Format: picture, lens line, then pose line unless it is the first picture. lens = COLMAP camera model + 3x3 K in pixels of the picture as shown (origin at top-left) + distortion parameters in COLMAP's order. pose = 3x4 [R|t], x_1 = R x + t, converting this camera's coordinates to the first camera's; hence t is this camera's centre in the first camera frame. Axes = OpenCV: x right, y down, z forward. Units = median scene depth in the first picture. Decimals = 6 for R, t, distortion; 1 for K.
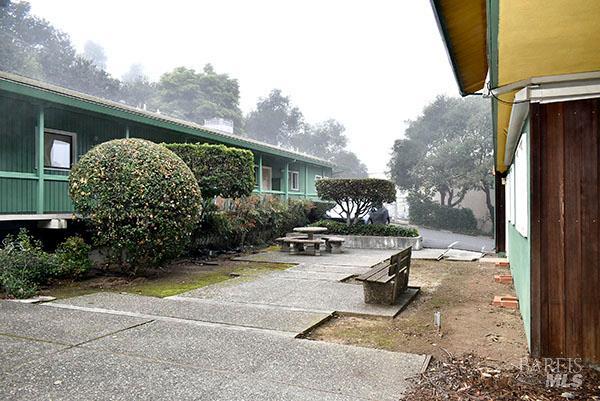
lens RADIAL K [[470.8, 0, 299.5], [0, 470.8, 201.2], [0, 0, 1]] dist [-0.006563, 0.005634]
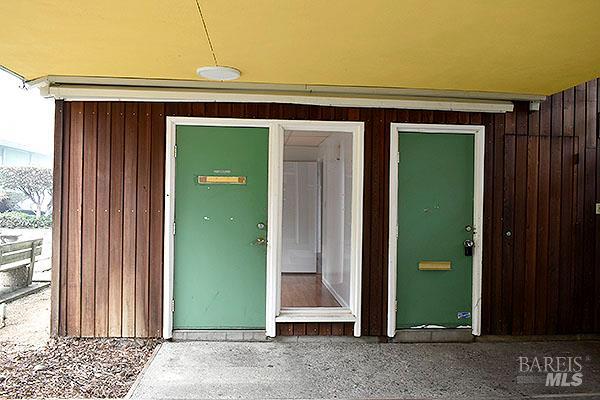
lens RADIAL K [[470.8, 0, 300.5], [0, 470.8, 200.7], [0, 0, 1]] dist [-0.006563, 0.005634]
pose [[0.878223, 0.016735, 0.477959, 0.133546], [-0.022742, 0.999718, 0.006784, 0.000038], [-0.477711, -0.016827, 0.878356, -0.055845]]
